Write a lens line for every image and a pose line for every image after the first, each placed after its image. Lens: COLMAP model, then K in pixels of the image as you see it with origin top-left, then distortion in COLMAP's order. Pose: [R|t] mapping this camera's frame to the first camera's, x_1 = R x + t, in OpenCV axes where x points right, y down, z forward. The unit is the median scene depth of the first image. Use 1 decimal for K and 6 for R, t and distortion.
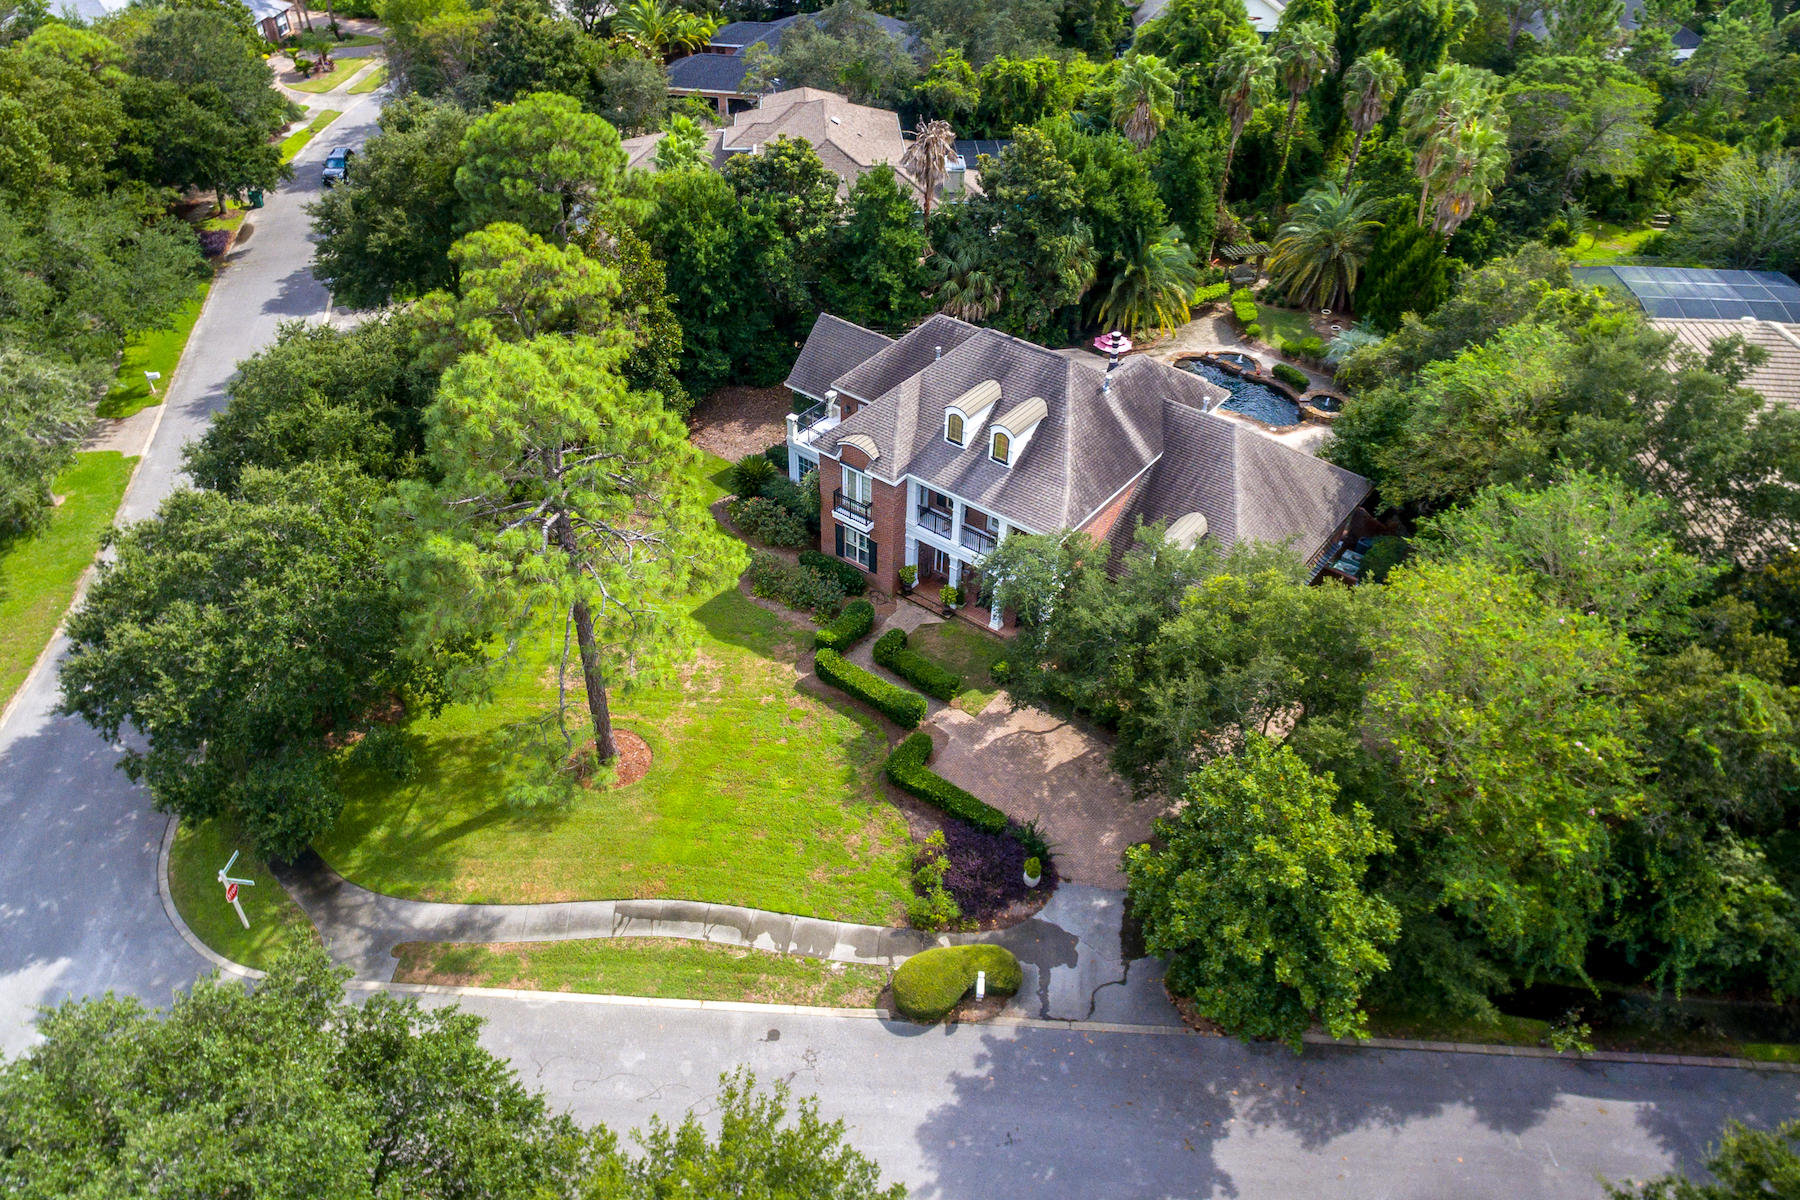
lens RADIAL K [[1221.8, 0, 900.0], [0, 1221.8, 600.0], [0, 0, 1]] dist [0.008249, 0.002725]
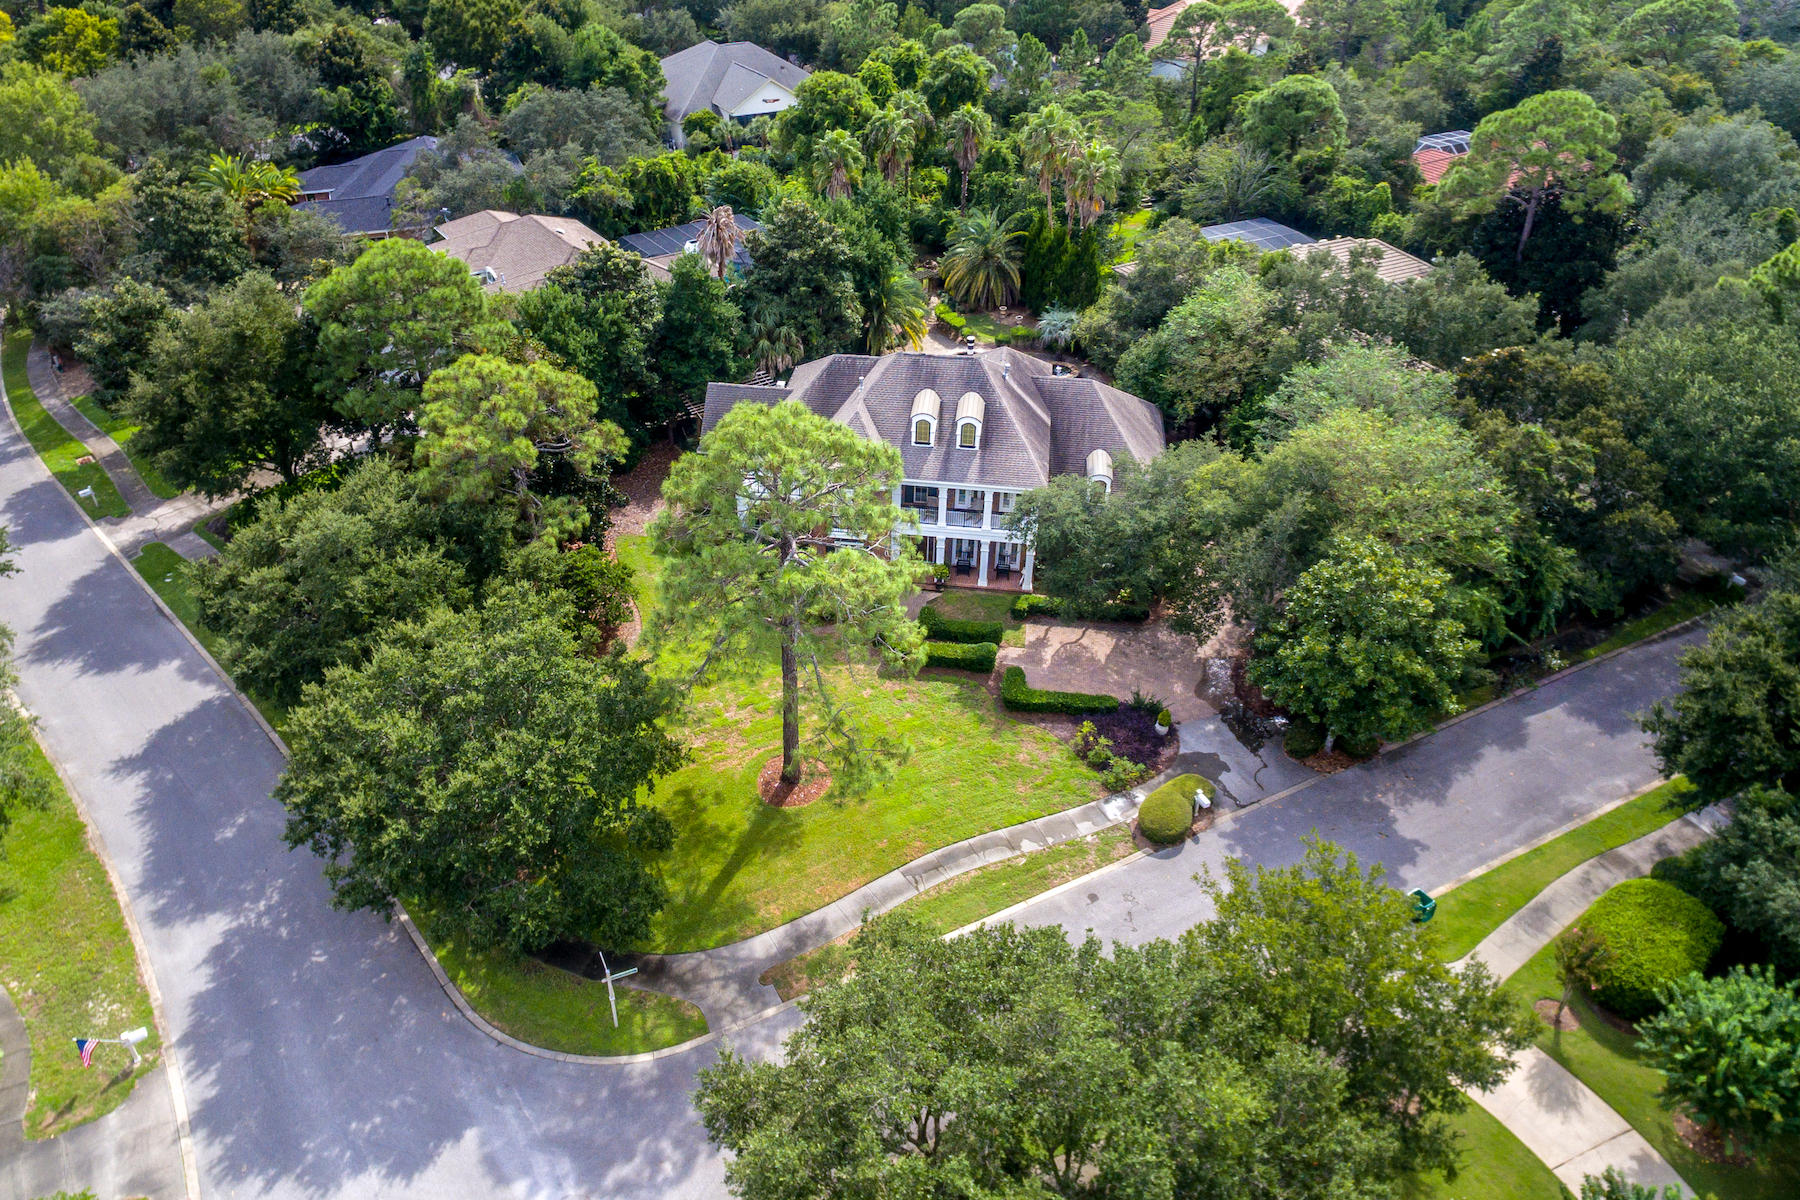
lens RADIAL K [[1192.3, 0, 900.0], [0, 1192.3, 600.0], [0, 0, 1]] dist [0.008460, -0.004117]
pose [[0.857193, -0.301009, 0.417867, -0.550518], [0.325748, 0.945370, 0.012770, -0.005683], [-0.398883, 0.125173, 0.908418, -0.043699]]
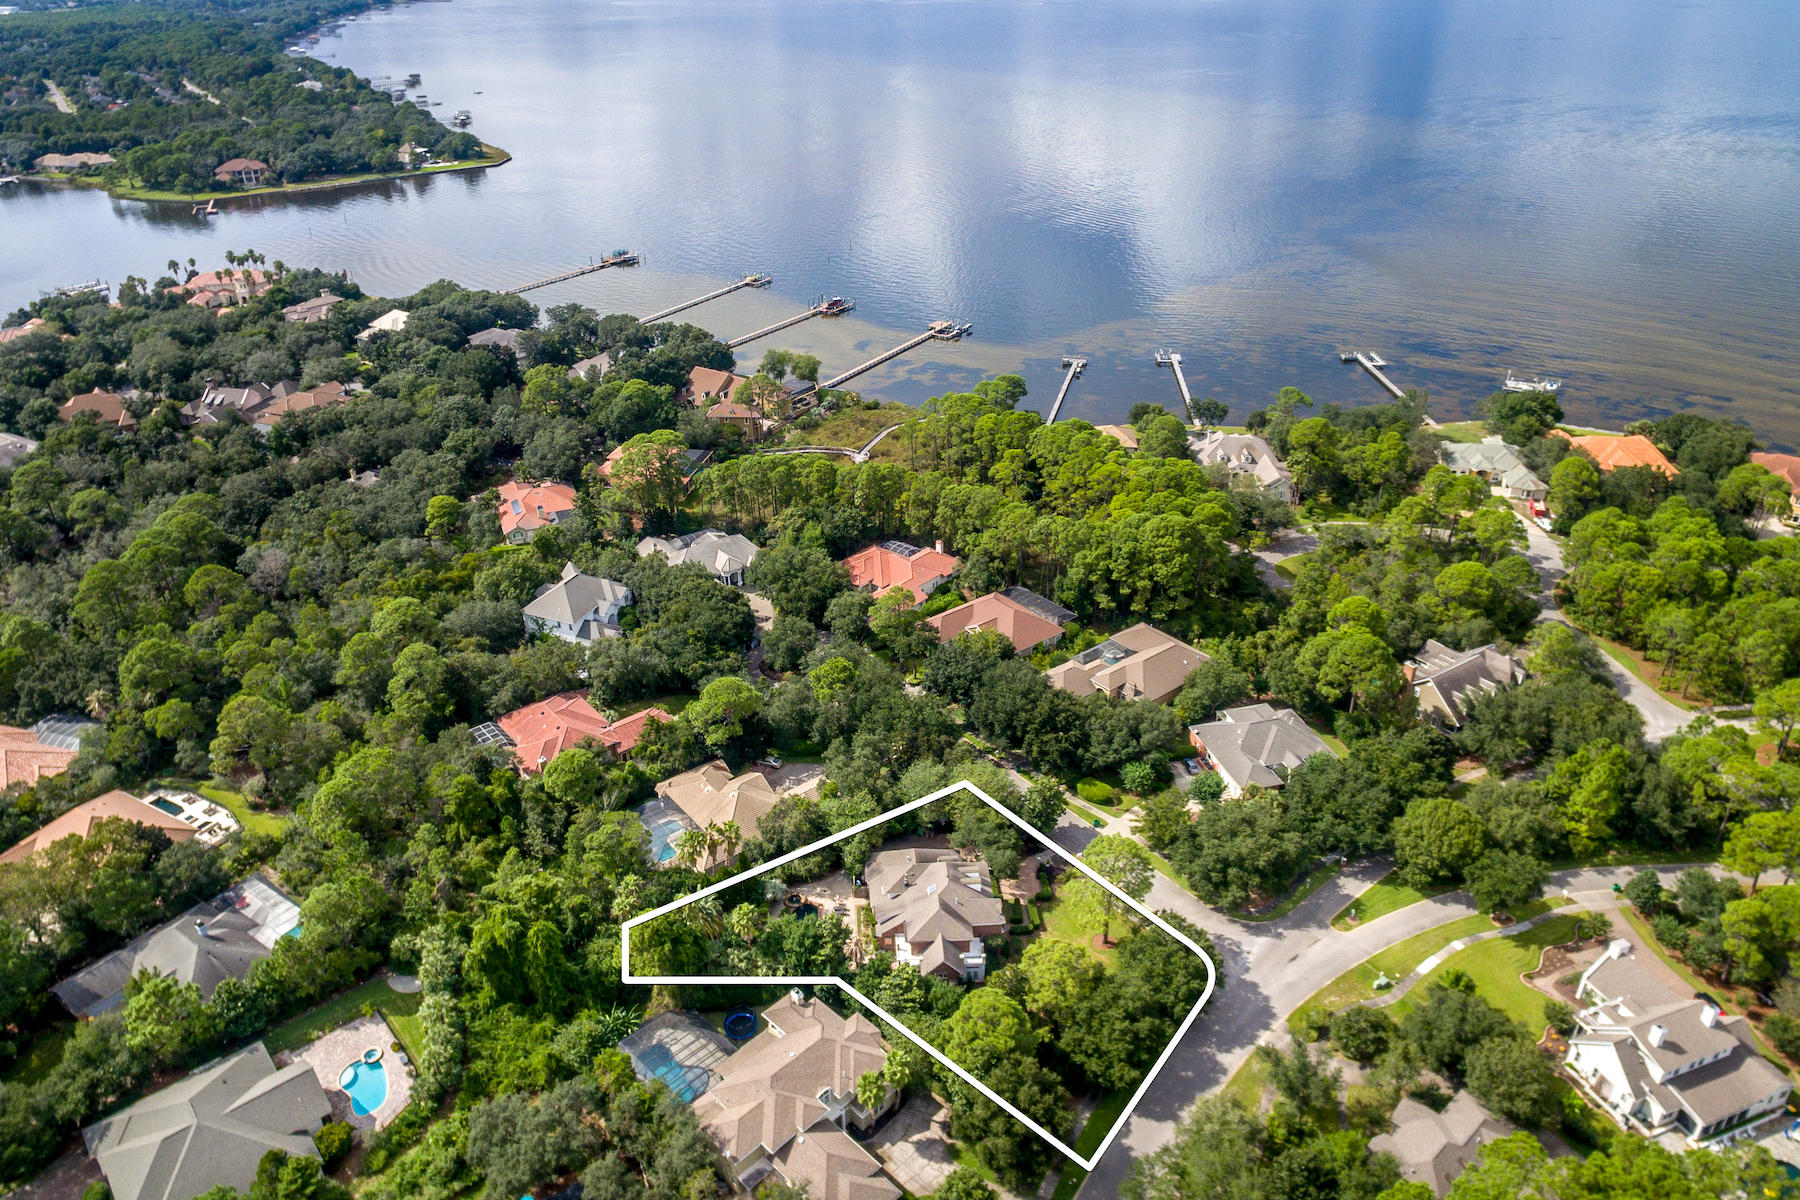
lens RADIAL K [[1201.0, 0, 838.6], [0, 1201.0, 603.7], [0, 0, 1]] dist [-0.001472, -0.000378]
pose [[-0.641561, -0.378469, 0.667204, -1.706706], [0.485622, 0.472903, 0.735210, -3.306056], [-0.593776, 0.795691, -0.119603, 1.077268]]
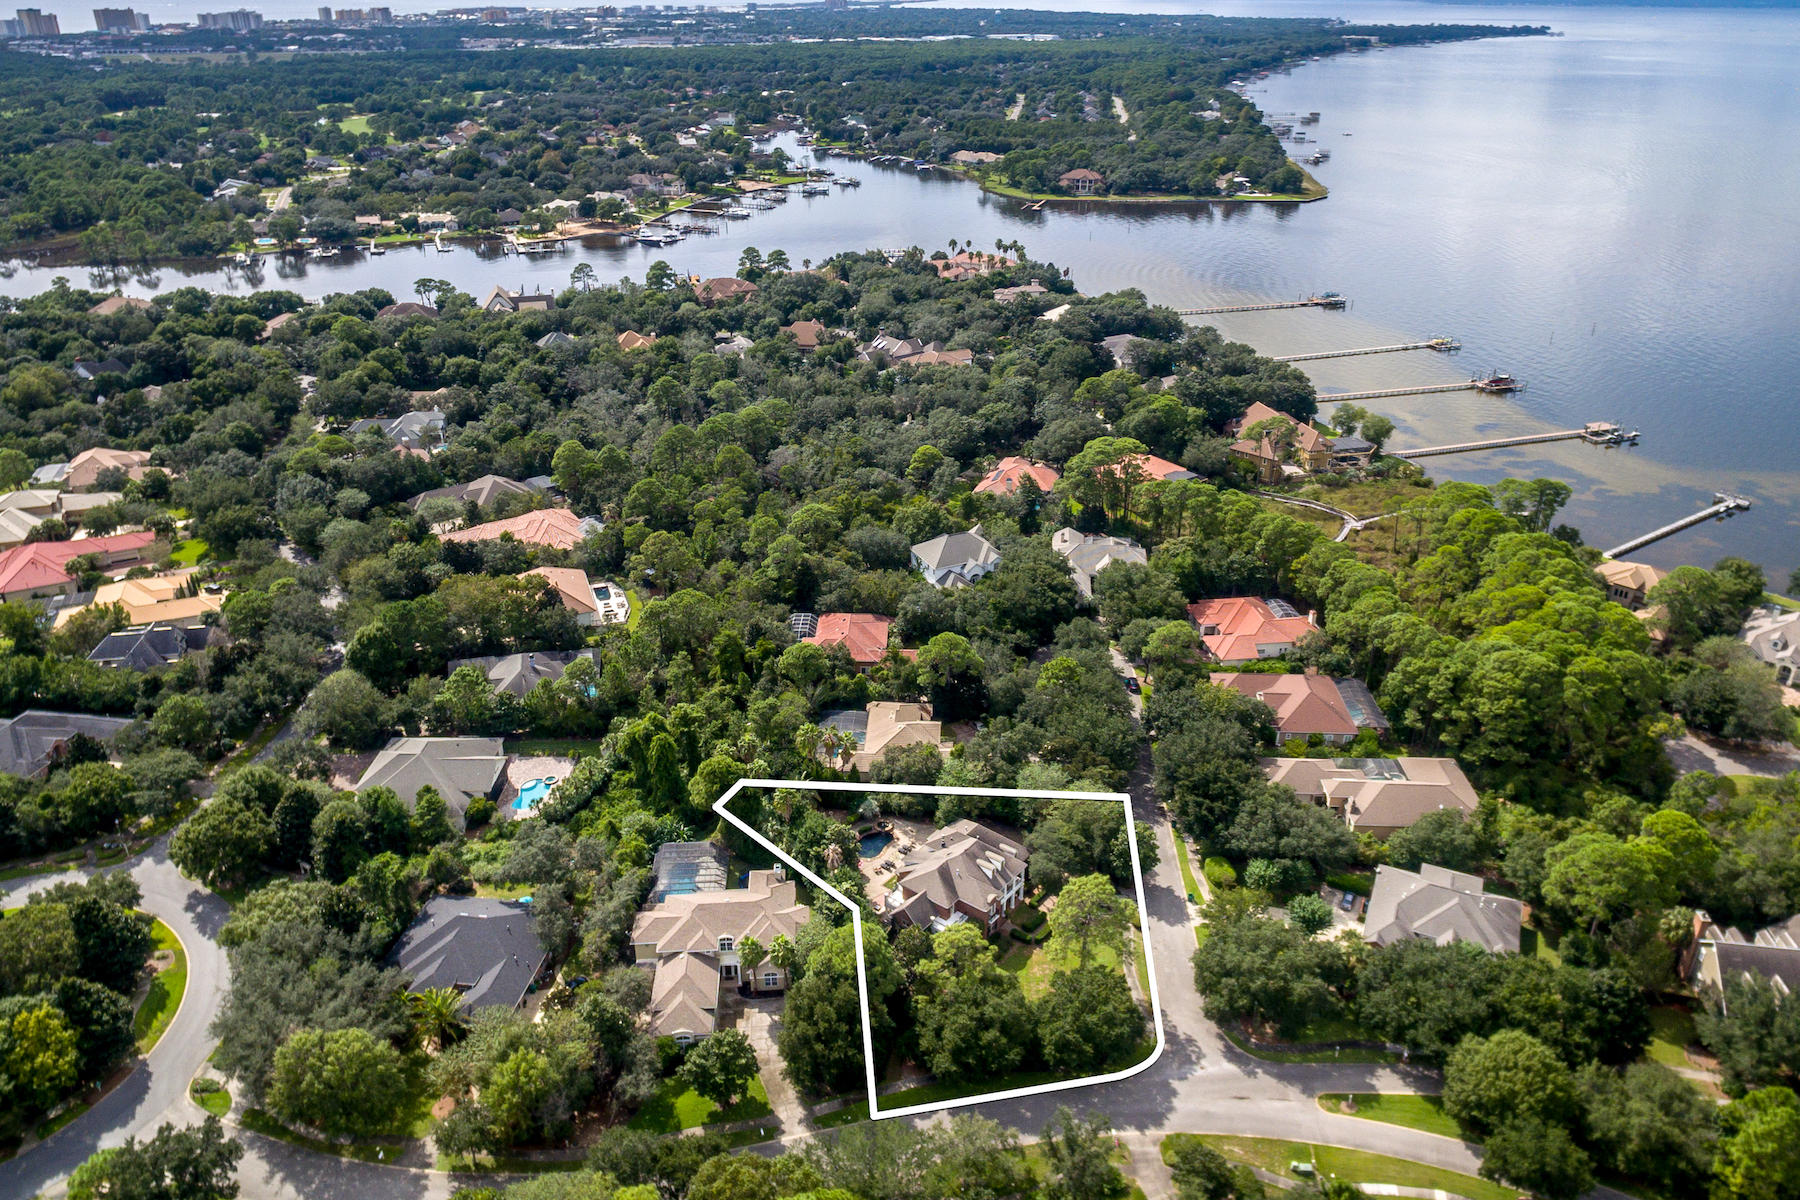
lens RADIAL K [[1192.3, 0, 900.0], [0, 1192.3, 600.0], [0, 0, 1]] dist [0.008460, -0.004117]
pose [[-0.000377, -0.469042, 0.883176, -2.745891], [0.627948, 0.687225, 0.365244, -2.209393], [-0.778256, 0.554726, 0.294275, -0.234244]]
